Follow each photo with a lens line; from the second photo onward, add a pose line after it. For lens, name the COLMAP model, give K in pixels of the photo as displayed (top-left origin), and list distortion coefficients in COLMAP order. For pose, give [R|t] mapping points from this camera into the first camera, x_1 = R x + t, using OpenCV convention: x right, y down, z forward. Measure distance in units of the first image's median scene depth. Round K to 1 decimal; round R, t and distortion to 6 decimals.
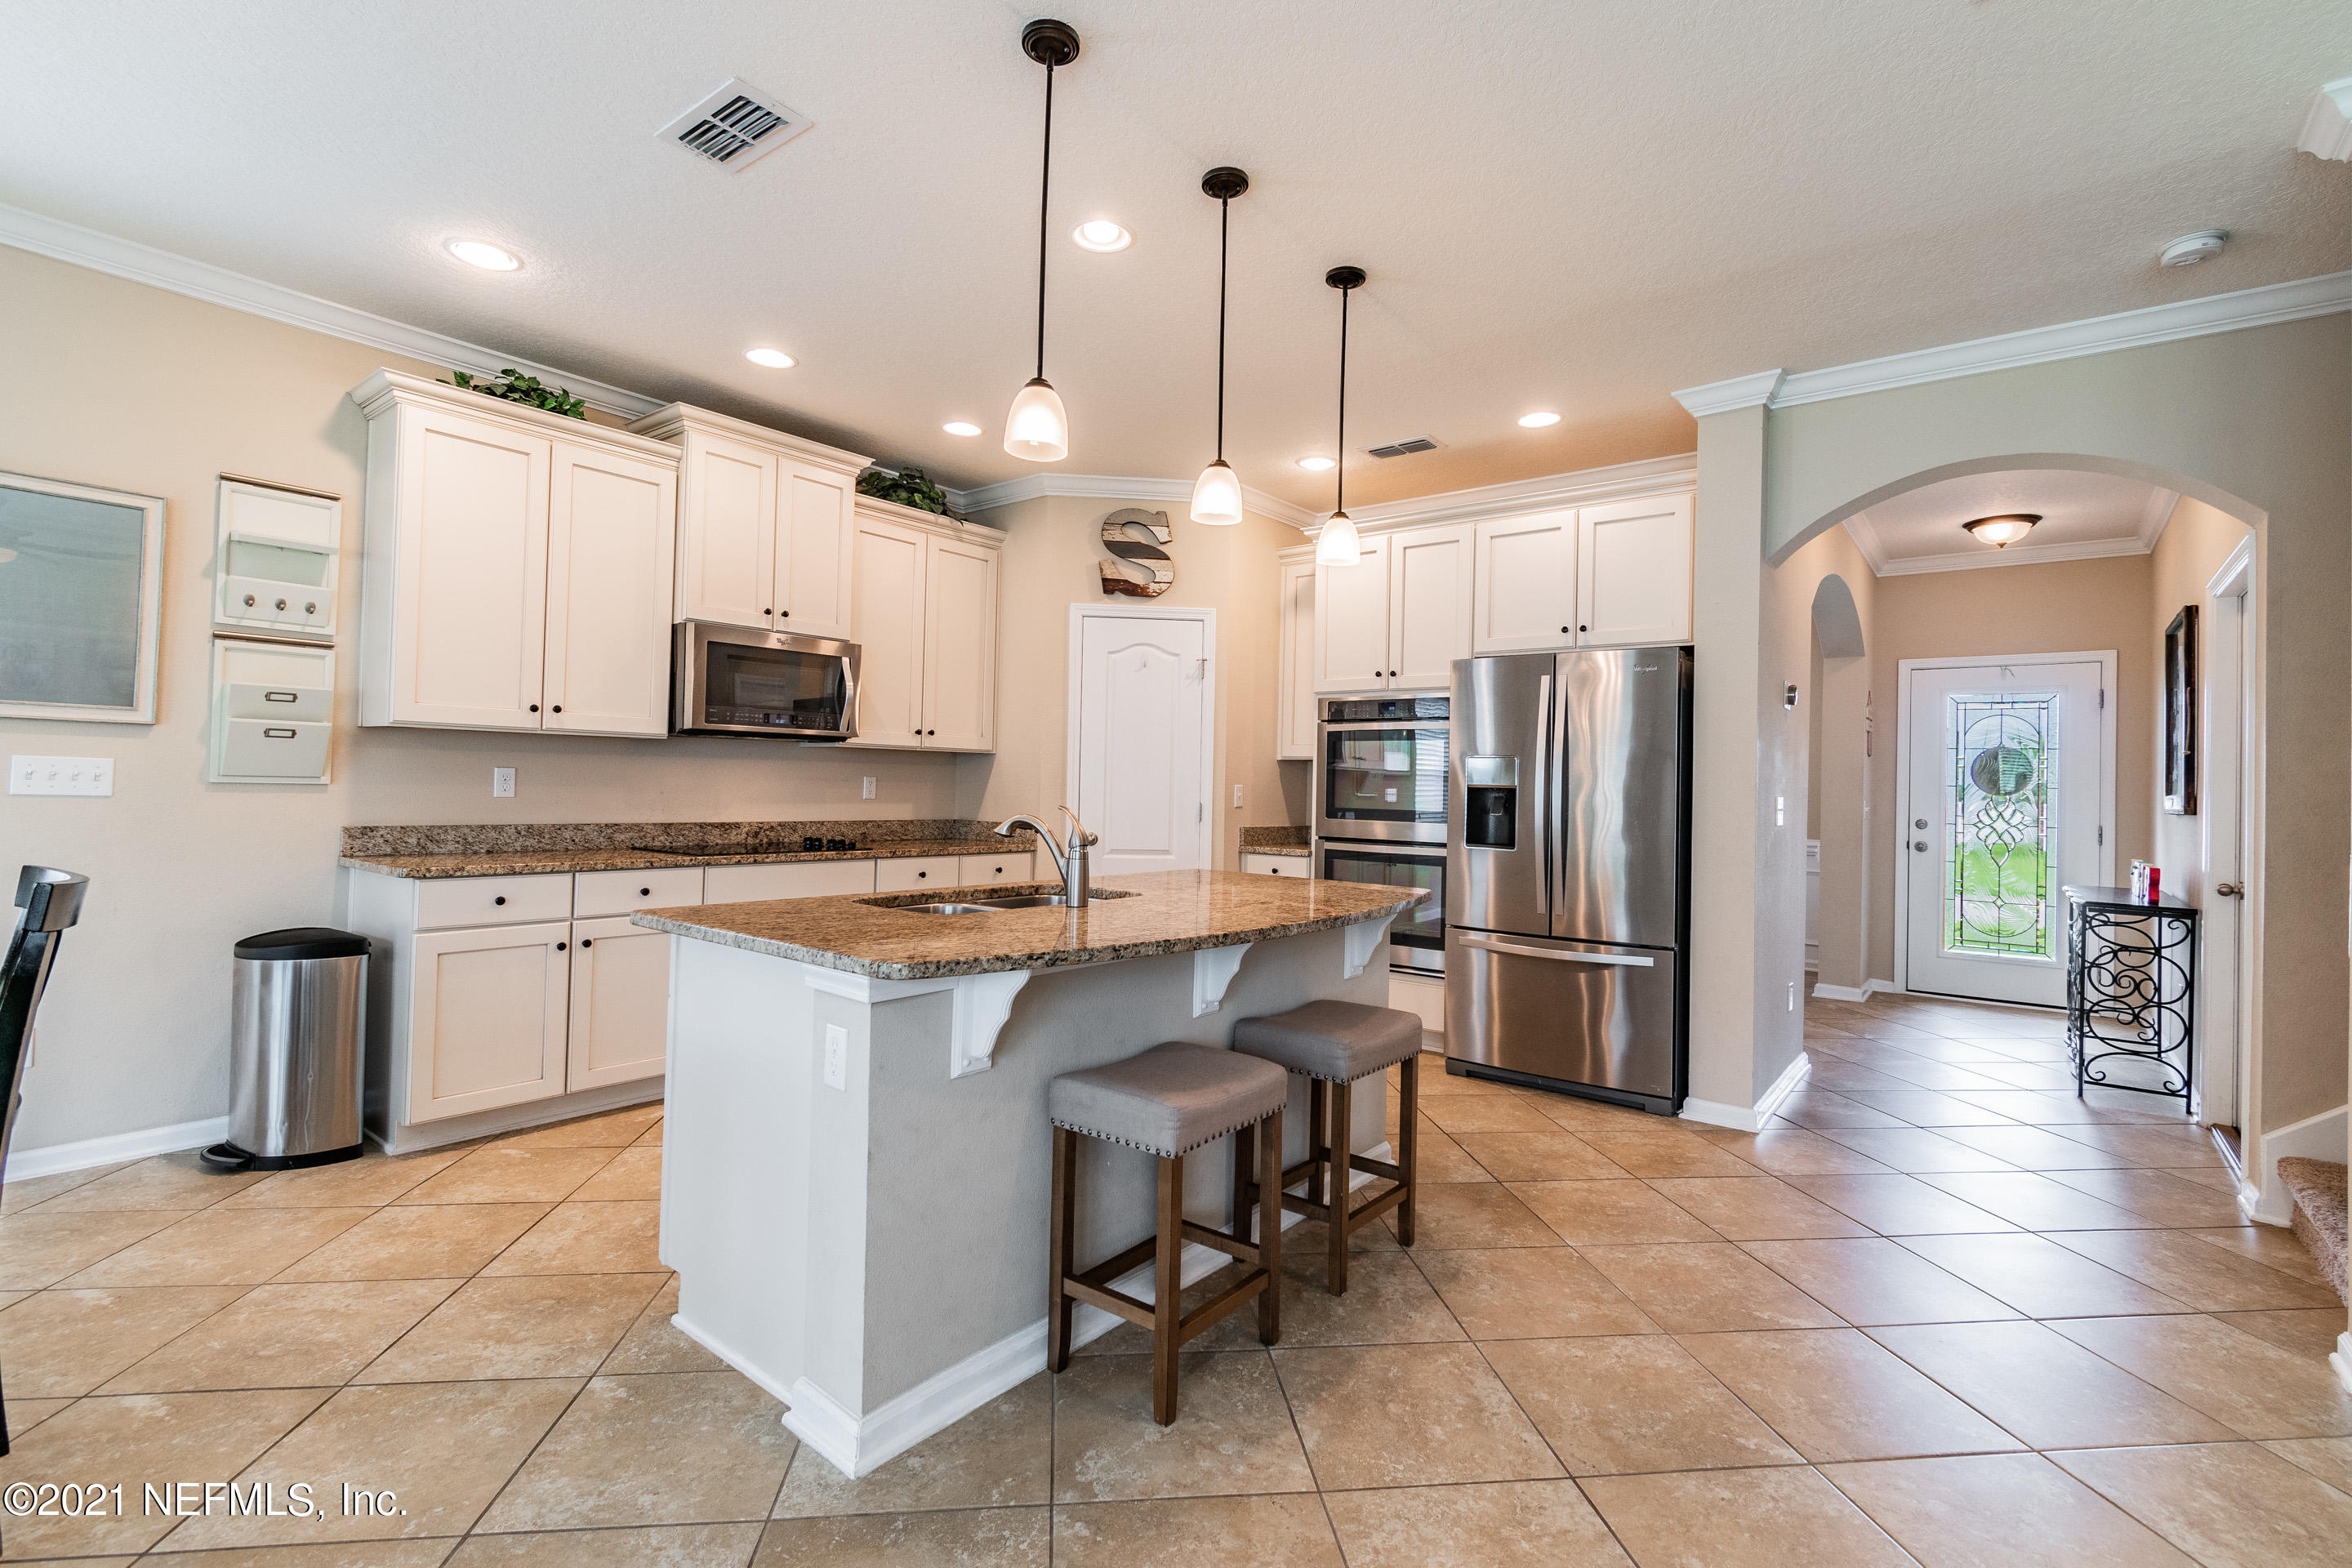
lens RADIAL K [[1051.8, 0, 1183.8], [0, 1051.8, 769.6], [0, 0, 1]] dist [0.008617, -0.000842]
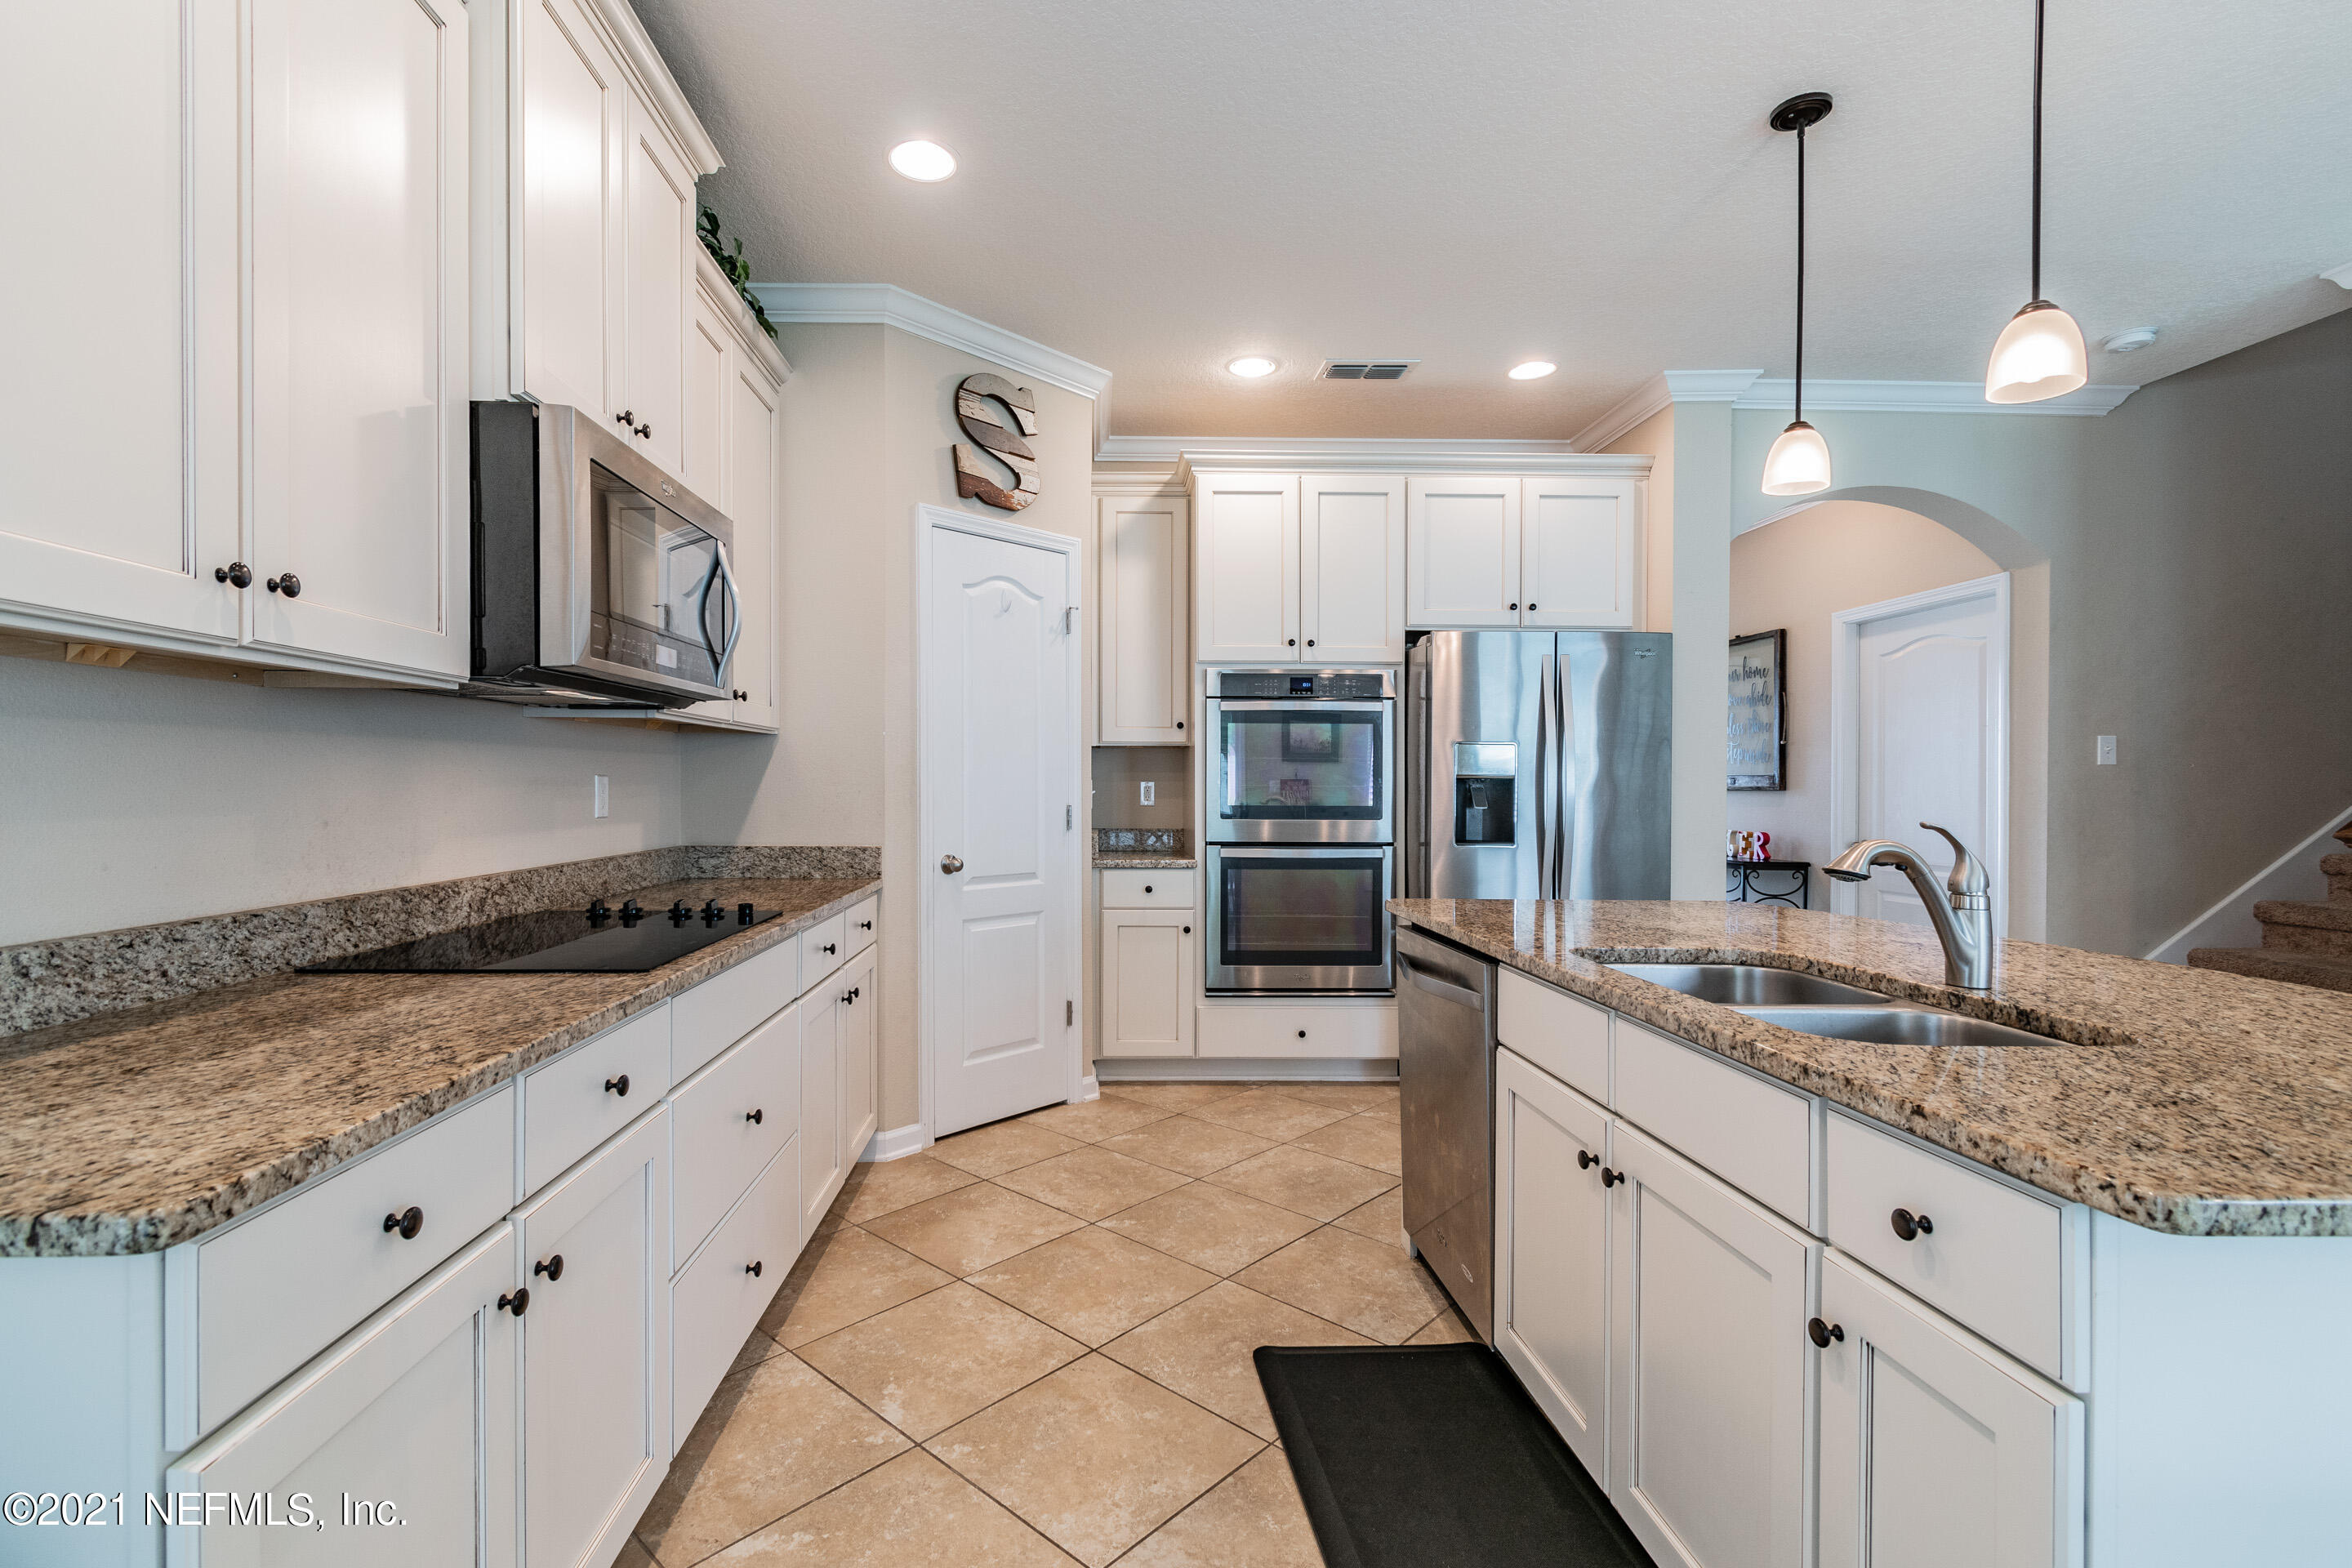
lens RADIAL K [[1055.4, 0, 1095.5], [0, 1055.4, 796.2], [0, 0, 1]] dist [-0.001712, -0.000159]
pose [[0.783388, -0.026504, 0.620967, -0.481296], [0.002831, 0.999232, 0.039078, -0.003339], [-0.621526, -0.028855, 0.782862, 0.469380]]
